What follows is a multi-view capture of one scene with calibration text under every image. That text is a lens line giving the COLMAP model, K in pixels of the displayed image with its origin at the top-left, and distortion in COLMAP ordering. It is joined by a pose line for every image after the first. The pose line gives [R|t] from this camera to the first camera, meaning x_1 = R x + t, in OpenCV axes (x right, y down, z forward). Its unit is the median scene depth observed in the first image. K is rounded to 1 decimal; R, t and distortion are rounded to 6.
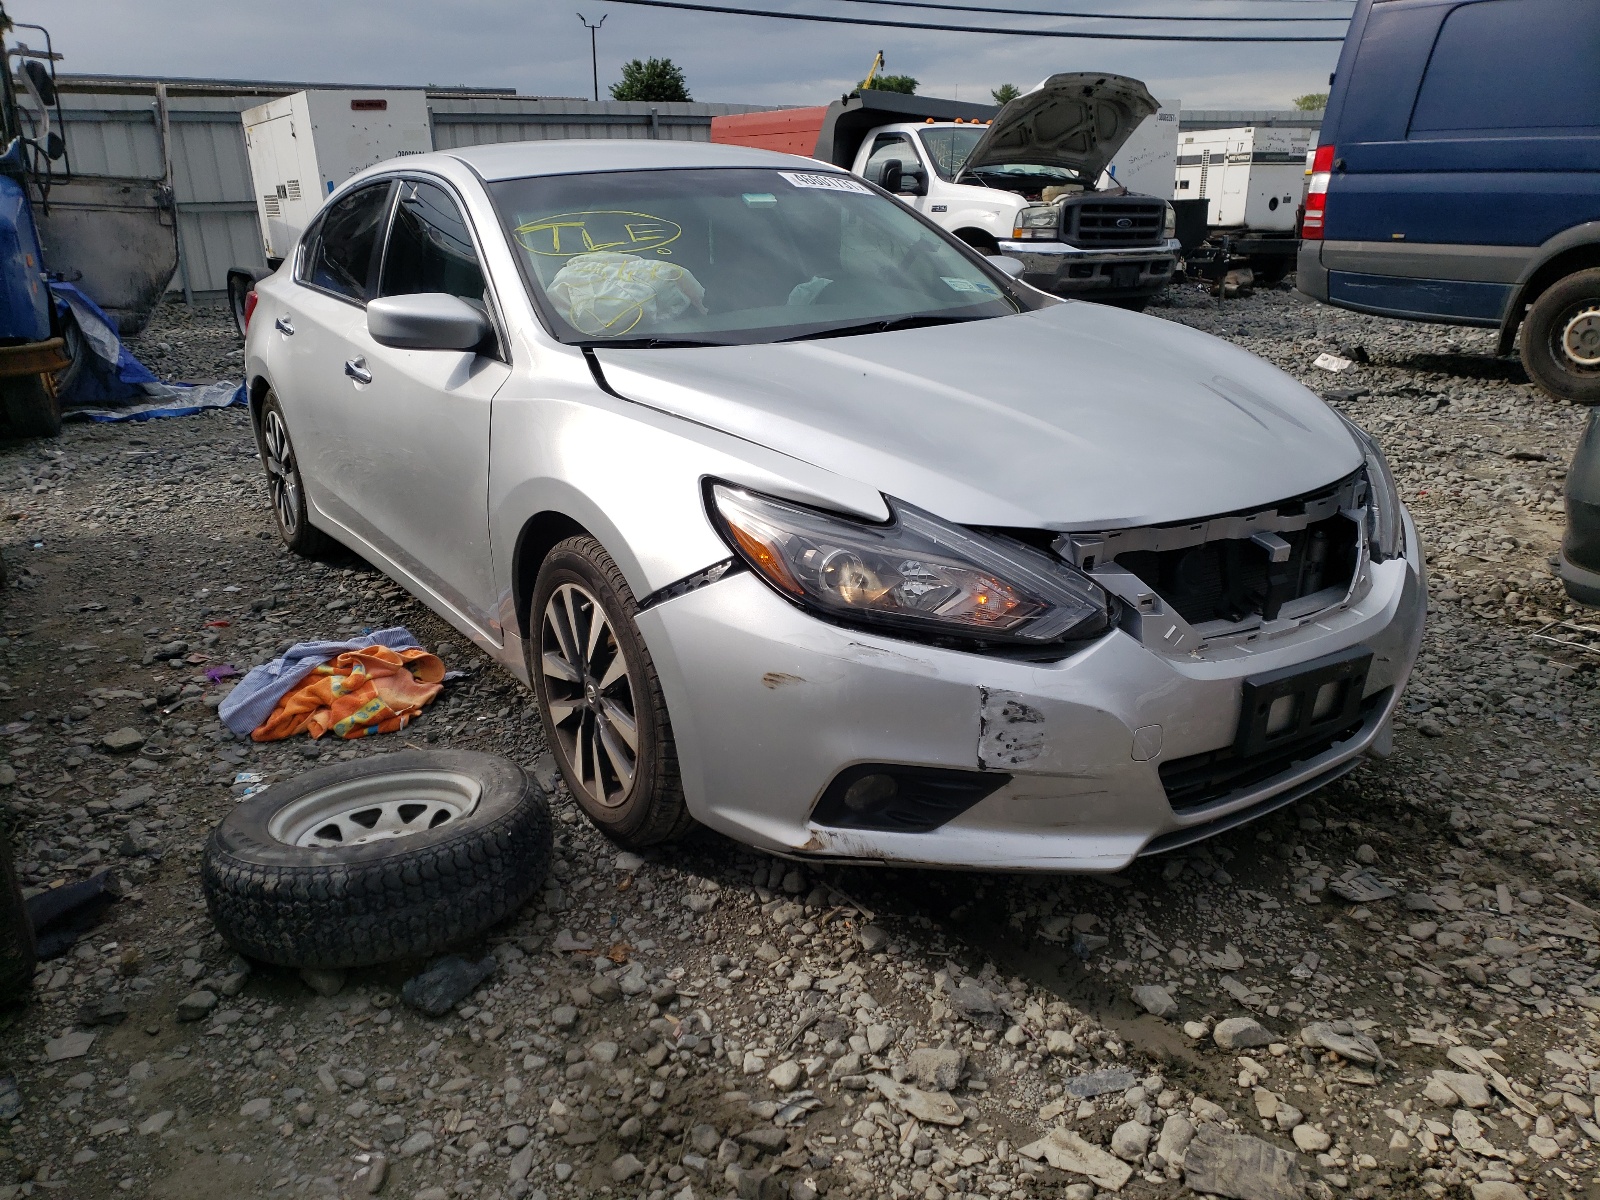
lens RADIAL K [[1225.4, 0, 800.0], [0, 1225.4, 600.0], [0, 0, 1]] dist [0.032962, -0.003068]
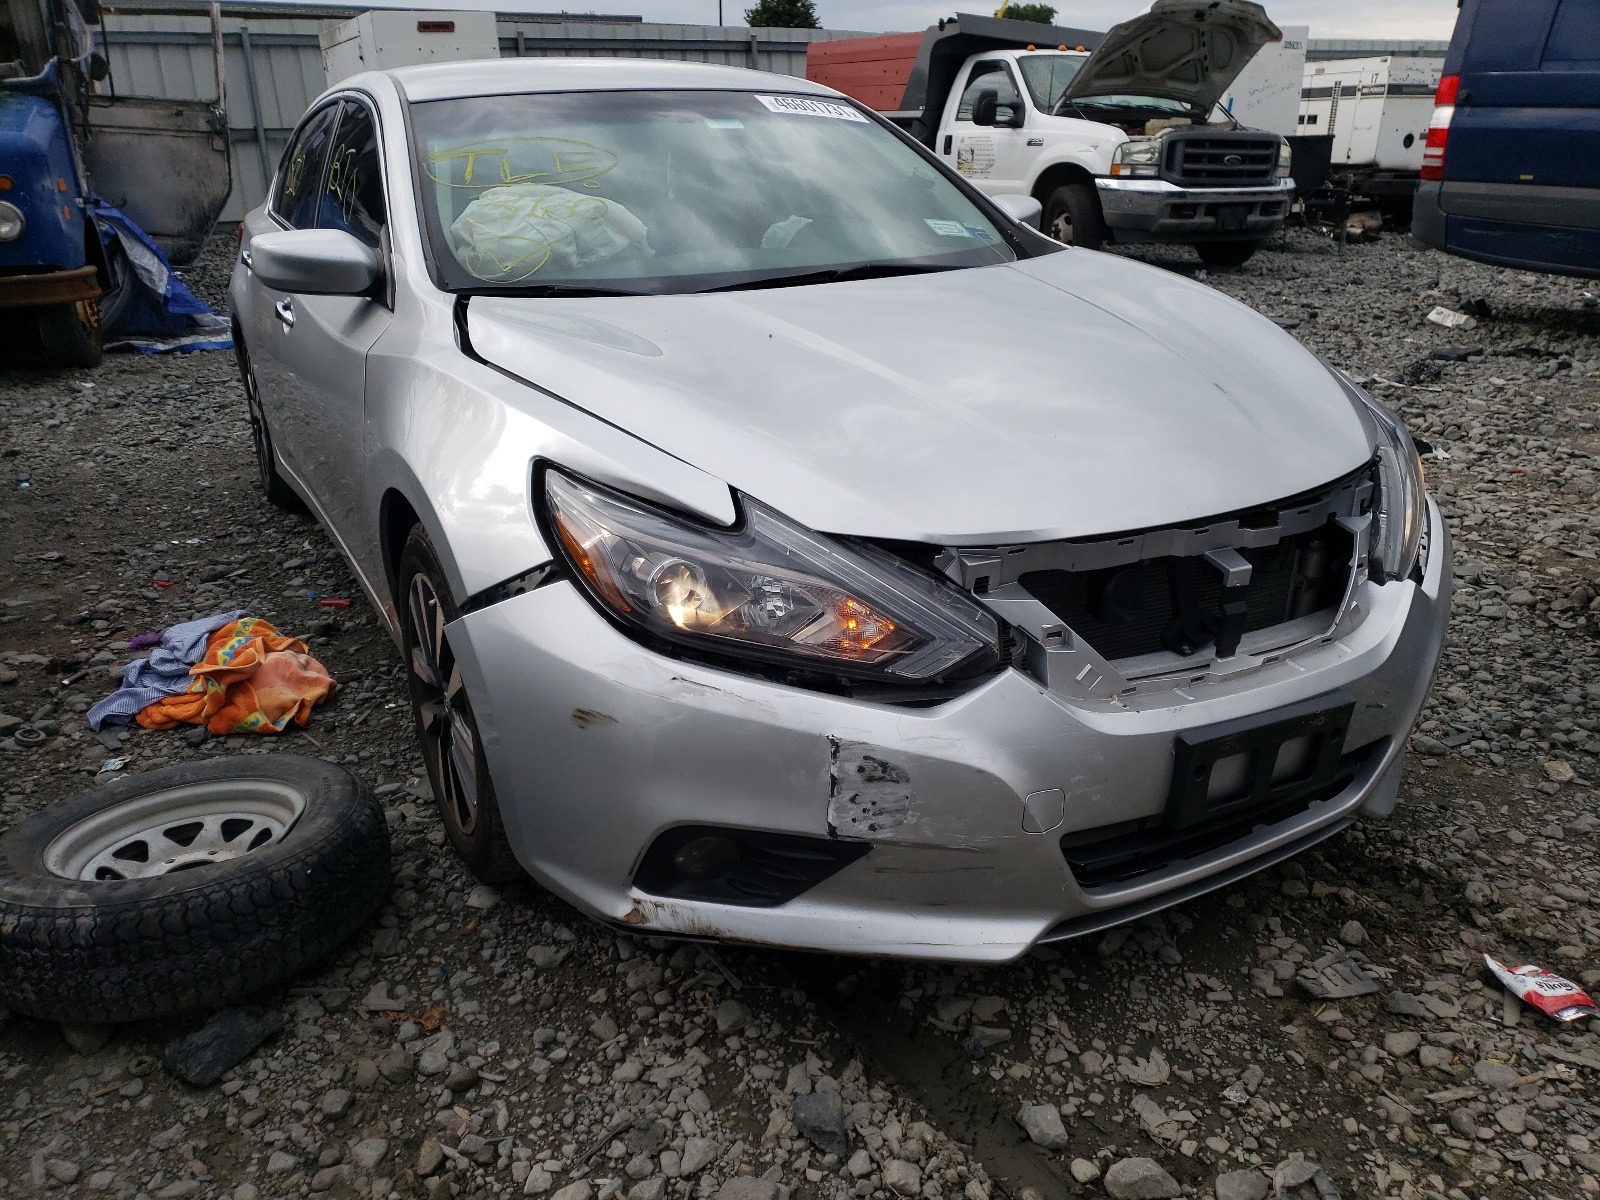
lens RADIAL K [[1263.8, 0, 800.0], [0, 1263.8, 600.0], [0, 0, 1]] dist [0.032049, -0.007509]
pose [[0.997435, 0.034472, -0.062733, 0.145832], [-0.031989, 0.998681, 0.040165, -0.042775], [0.064035, -0.038055, 0.997222, 0.144590]]
